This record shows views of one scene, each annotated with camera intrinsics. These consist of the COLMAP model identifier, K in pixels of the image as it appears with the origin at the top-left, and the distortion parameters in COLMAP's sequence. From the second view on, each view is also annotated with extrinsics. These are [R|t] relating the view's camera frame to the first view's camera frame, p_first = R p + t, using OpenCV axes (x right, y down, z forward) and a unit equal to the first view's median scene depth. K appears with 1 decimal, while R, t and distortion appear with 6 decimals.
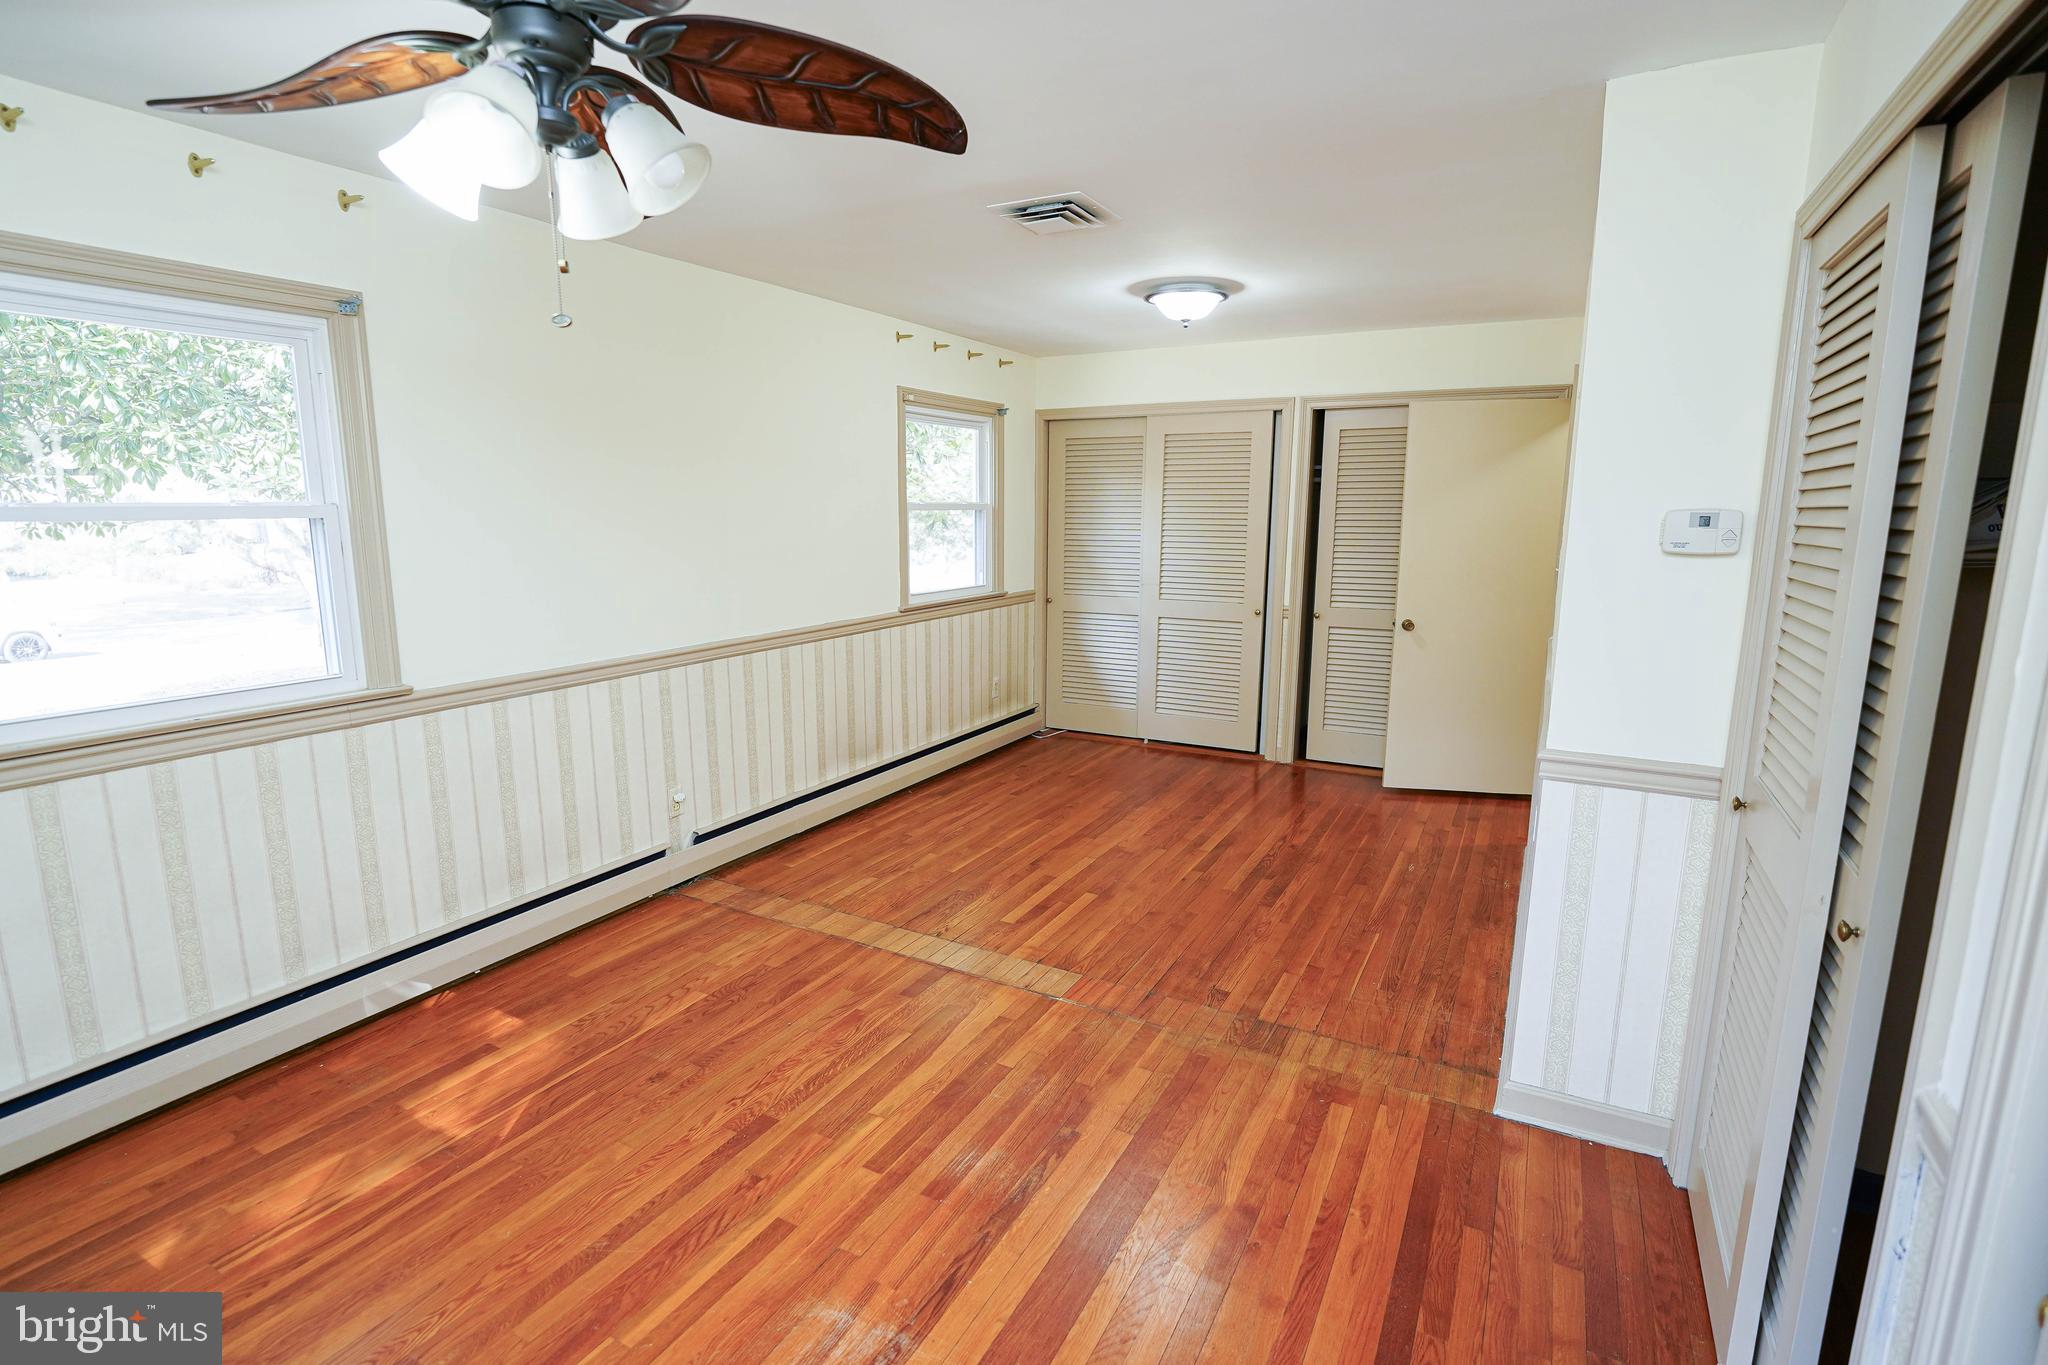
lens RADIAL K [[999.4, 0, 1018.5], [0, 999.4, 685.9], [0, 0, 1]] dist [-0.001356, -0.000128]
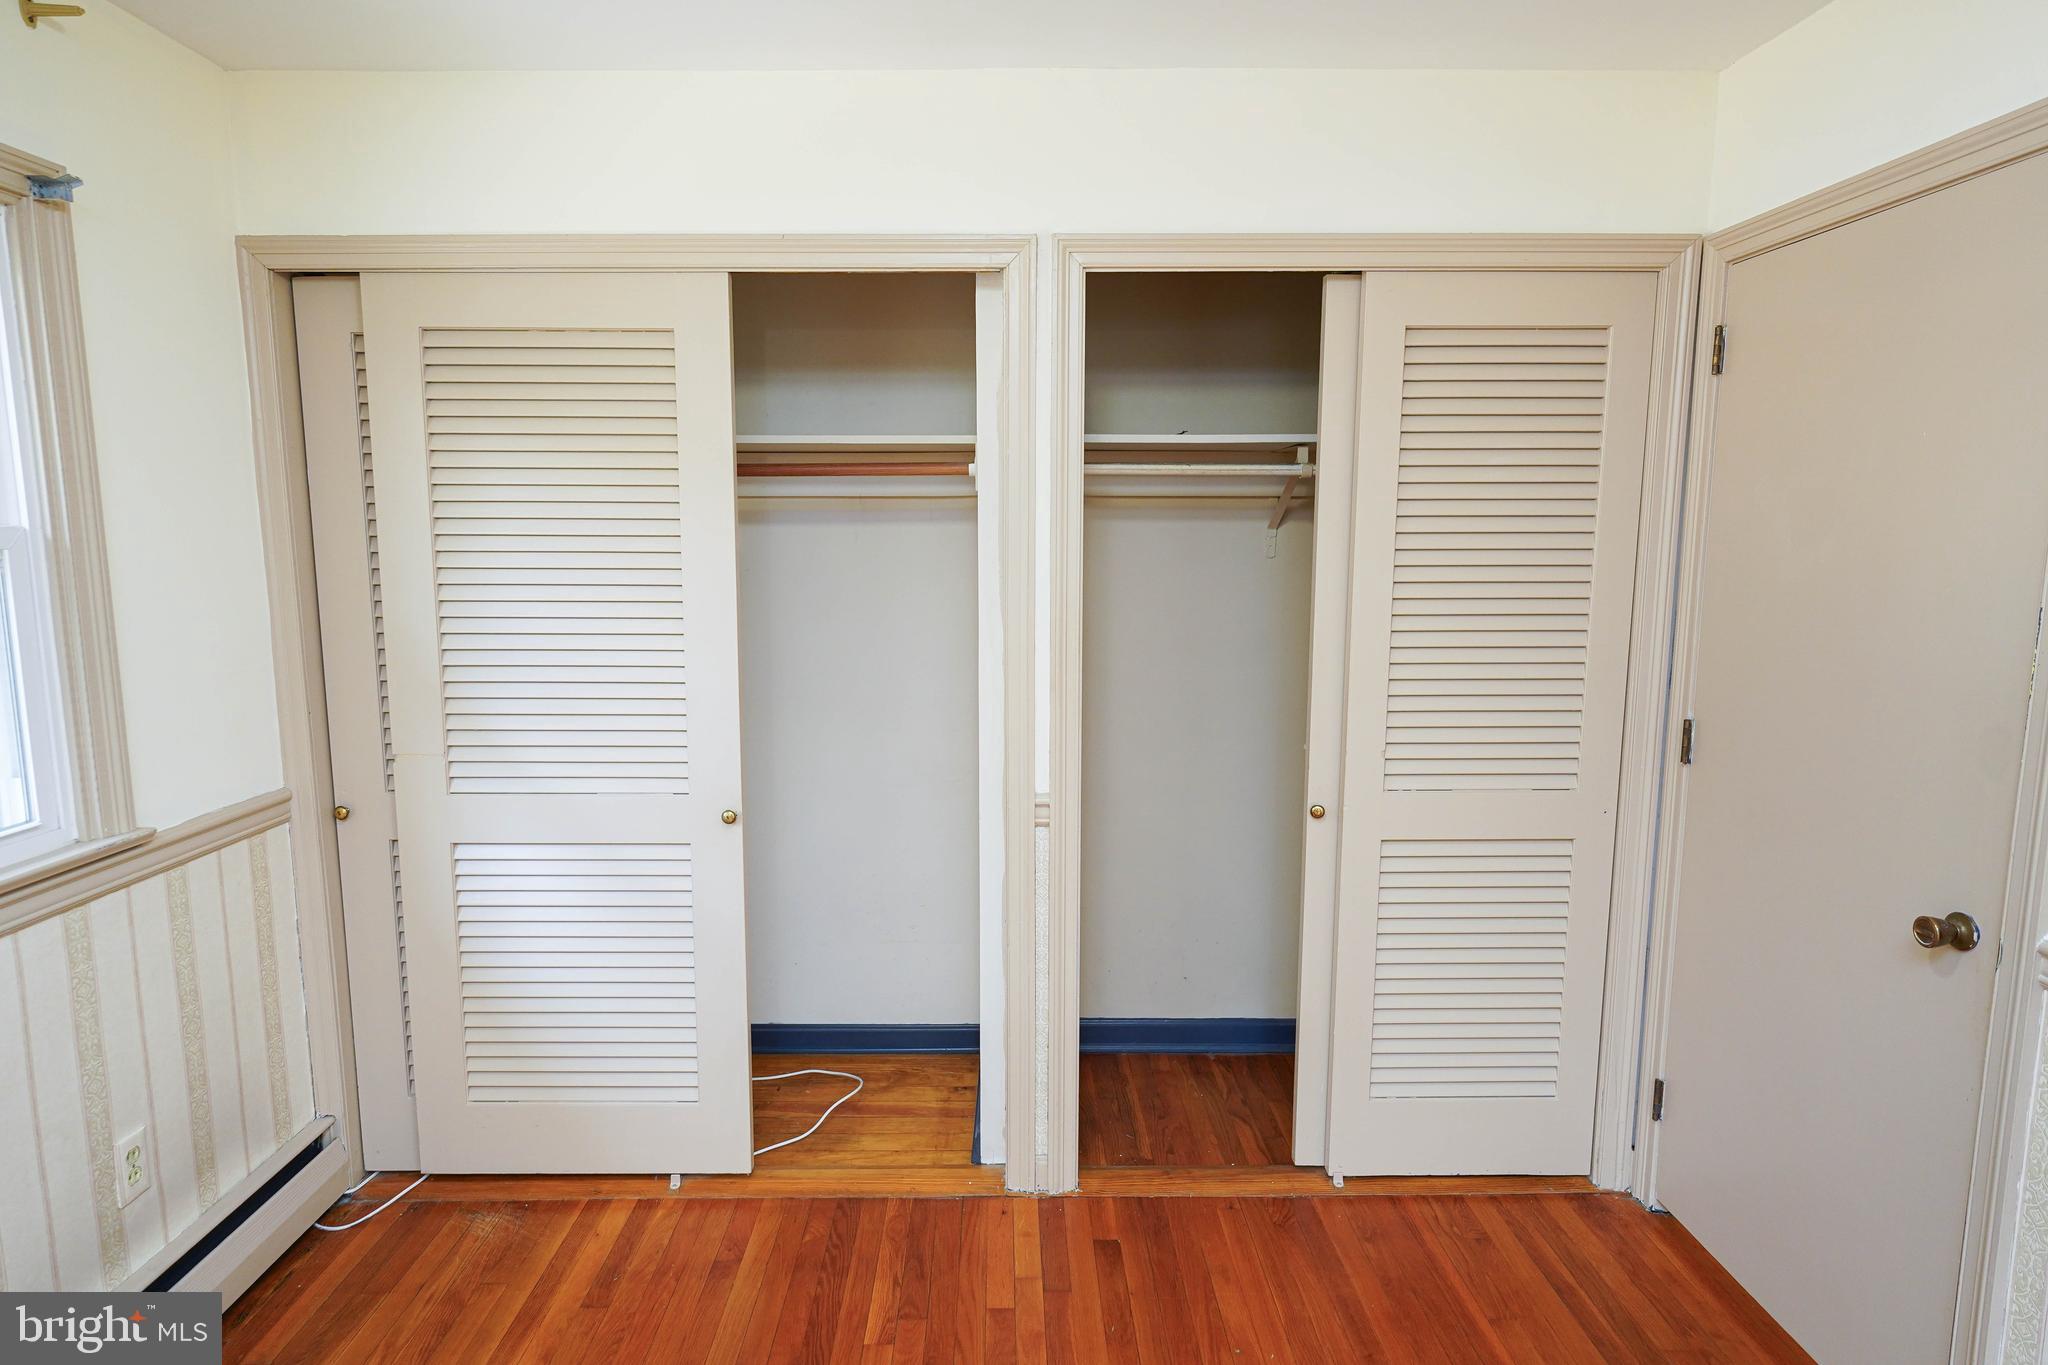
lens RADIAL K [[1136.7, 0, 1016.5], [0, 1136.7, 685.6], [0, 0, 1]] dist [-0.000132, 0.000524]
pose [[0.877847, -0.069442, 0.473880, 0.054201], [0.091106, 0.995578, -0.022880, -0.103364], [-0.470196, 0.063258, 0.880292, 0.577803]]
